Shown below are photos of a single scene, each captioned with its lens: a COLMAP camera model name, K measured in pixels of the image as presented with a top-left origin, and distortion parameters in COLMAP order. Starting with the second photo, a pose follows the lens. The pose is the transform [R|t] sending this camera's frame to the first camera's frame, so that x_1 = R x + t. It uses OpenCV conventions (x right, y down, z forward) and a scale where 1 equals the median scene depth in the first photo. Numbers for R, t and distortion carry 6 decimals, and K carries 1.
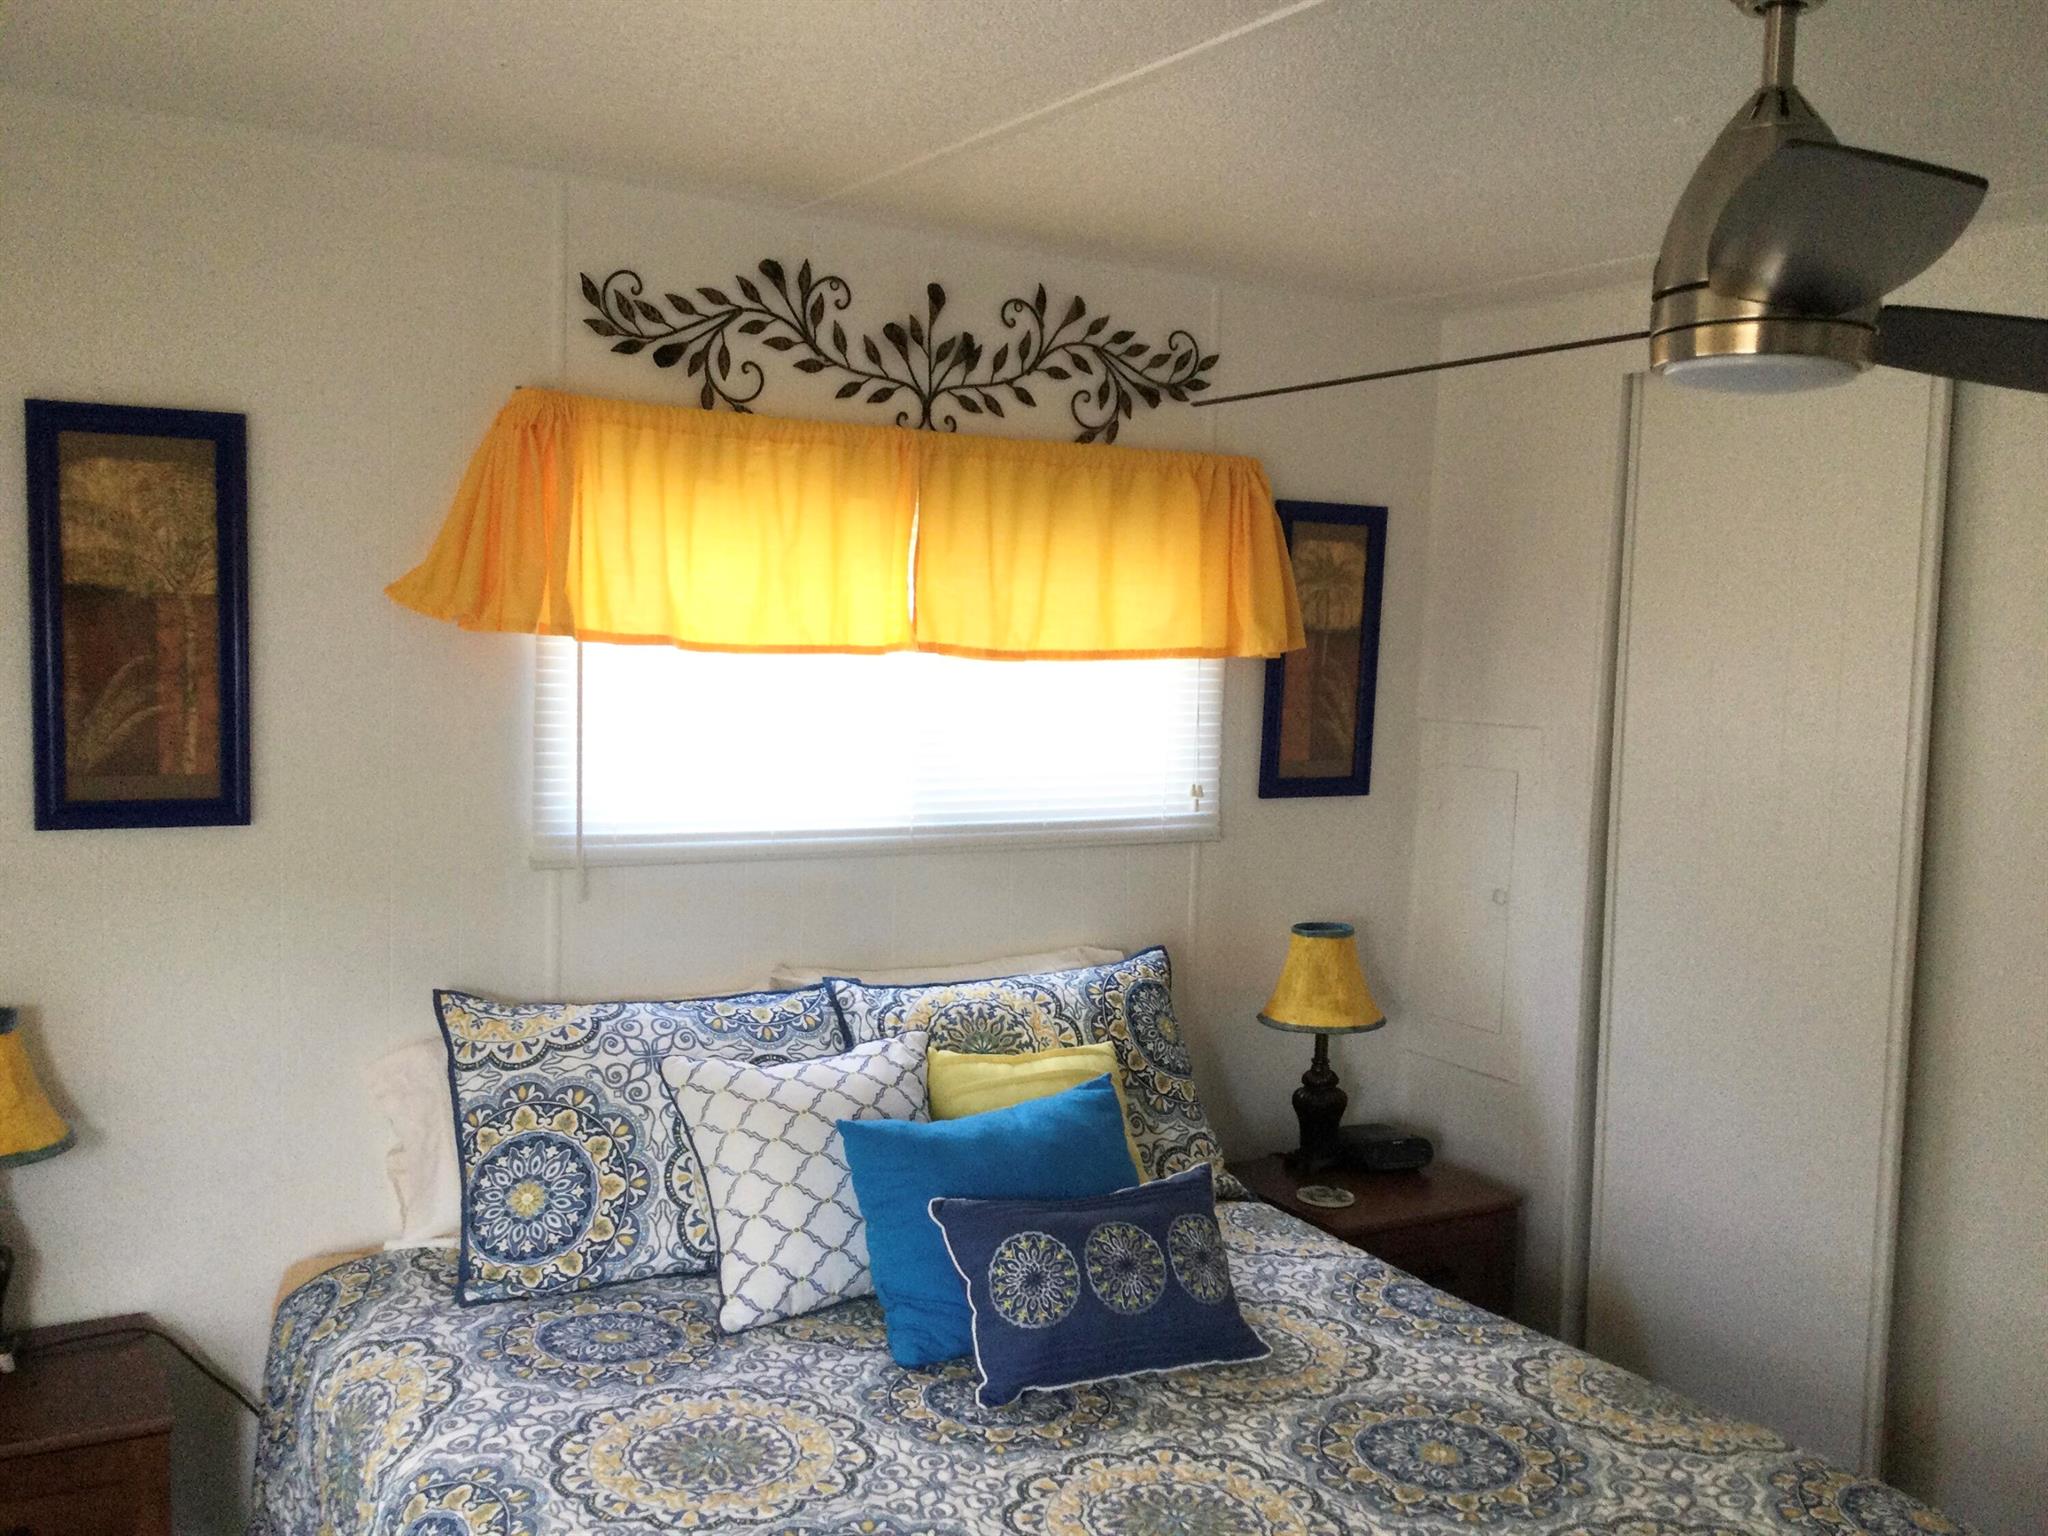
lens RADIAL K [[1831.8, 0, 1015.7], [0, 1831.8, 793.6], [0, 0, 1]] dist [0.130208, -0.282221]
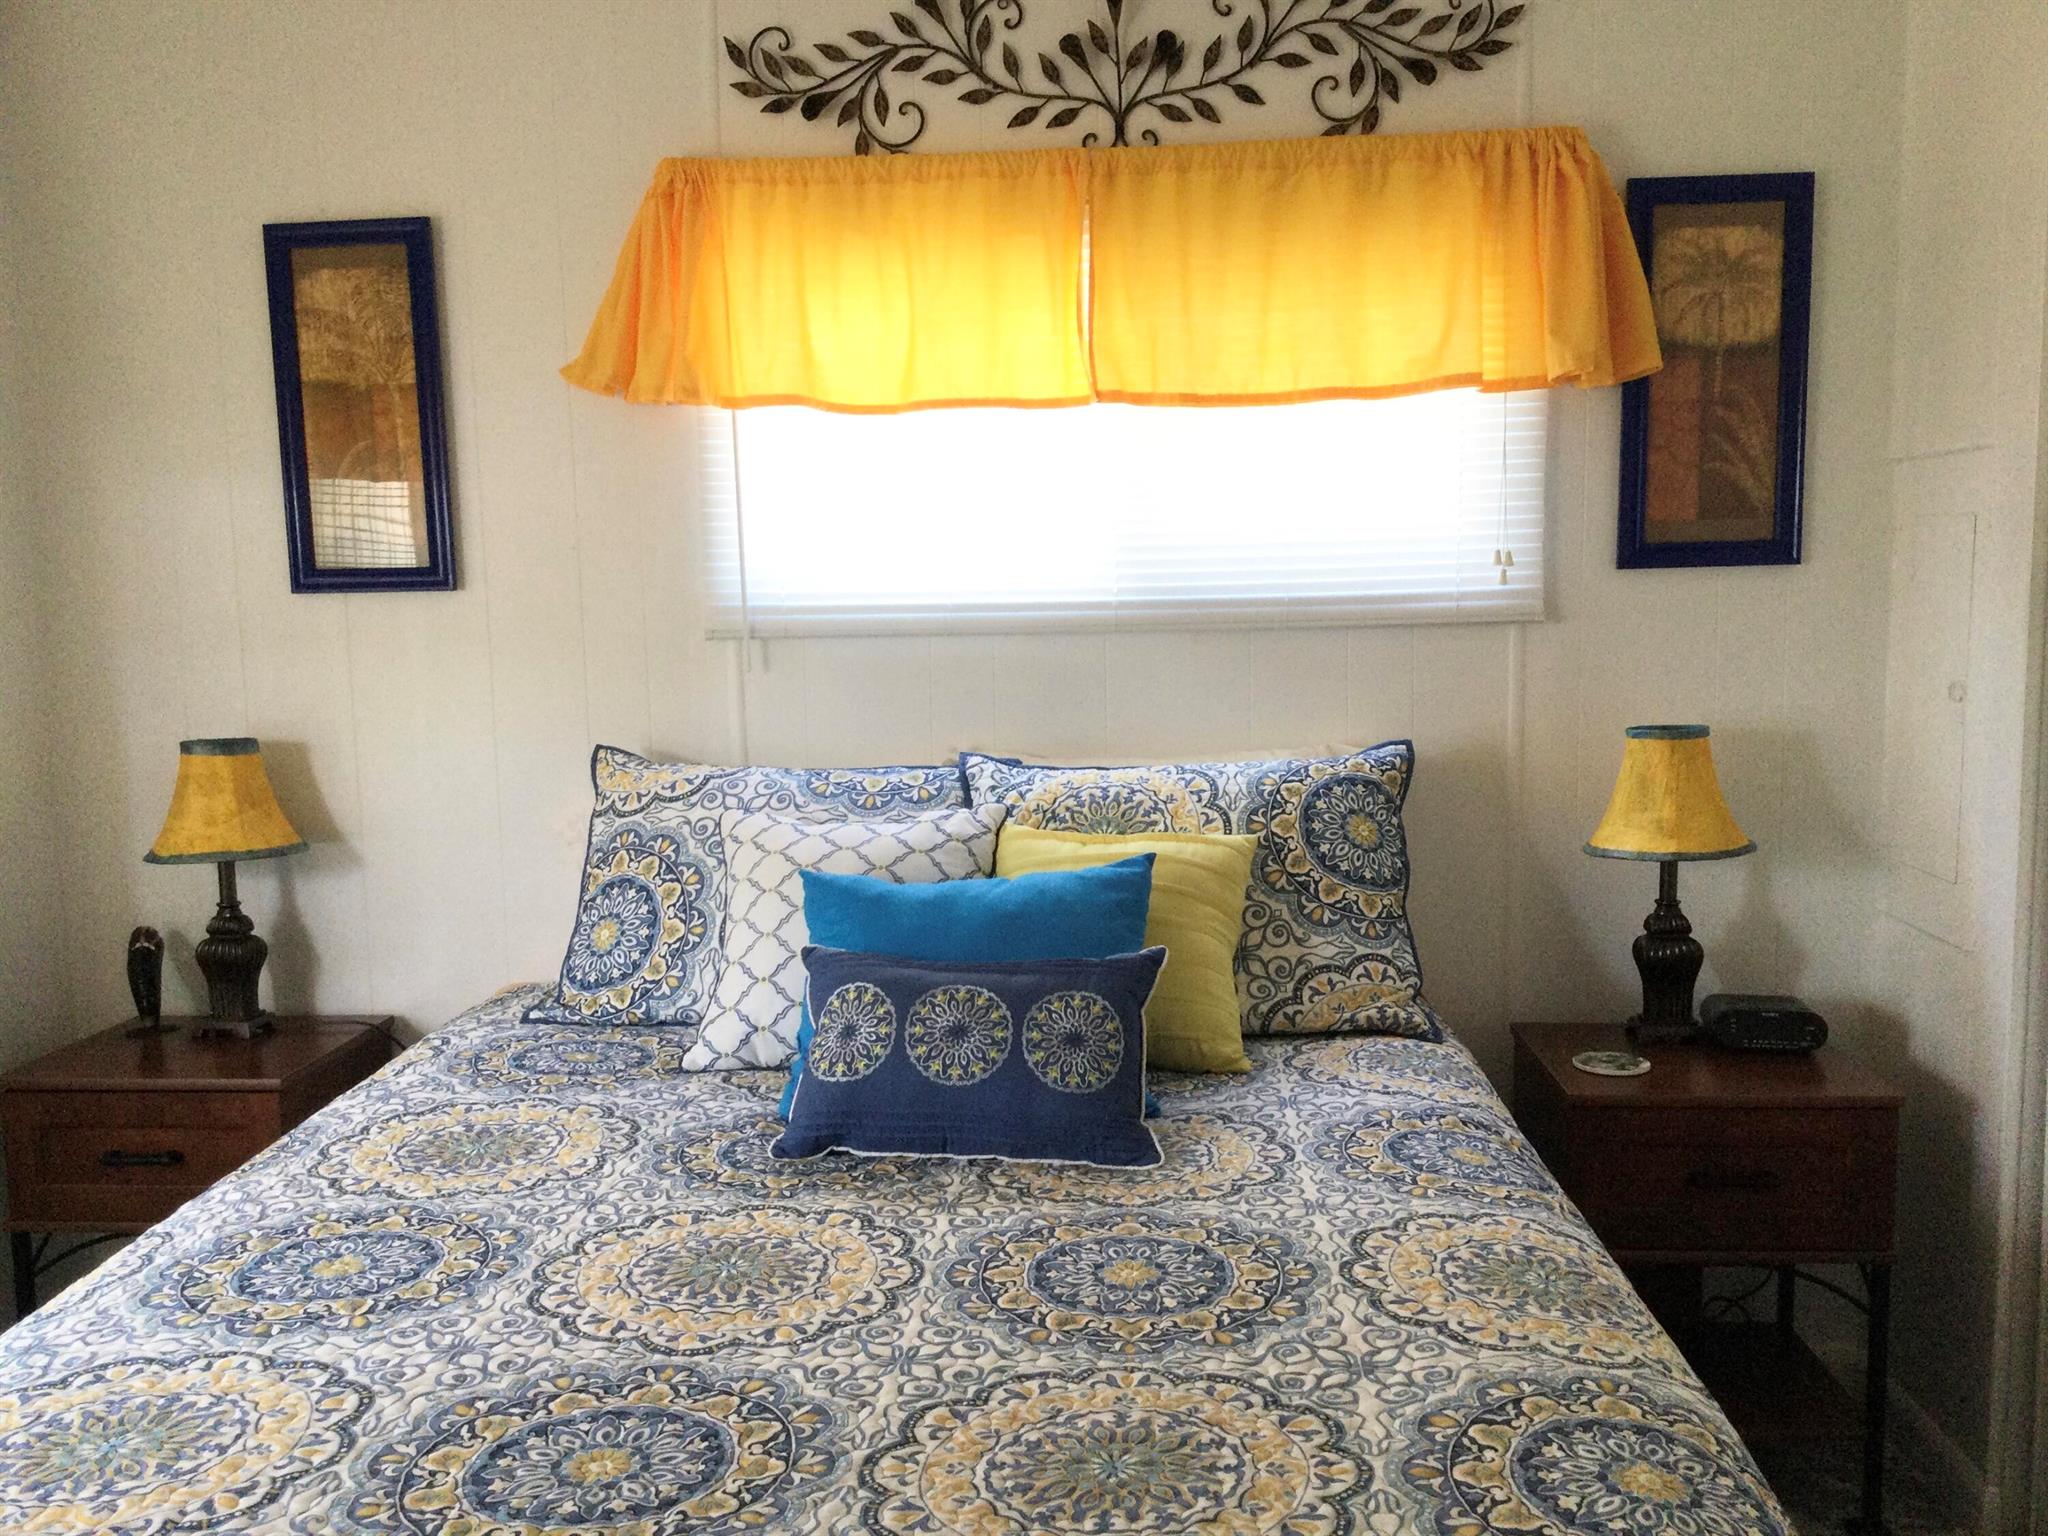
lens RADIAL K [[1831.8, 0, 1015.7], [0, 1831.8, 793.6], [0, 0, 1]] dist [0.130208, -0.282221]
pose [[0.823555, 0.022475, -0.566791, 0.463507], [-0.007430, 0.999556, 0.028838, 0.096234], [0.567188, -0.019538, 0.823357, 0.246986]]
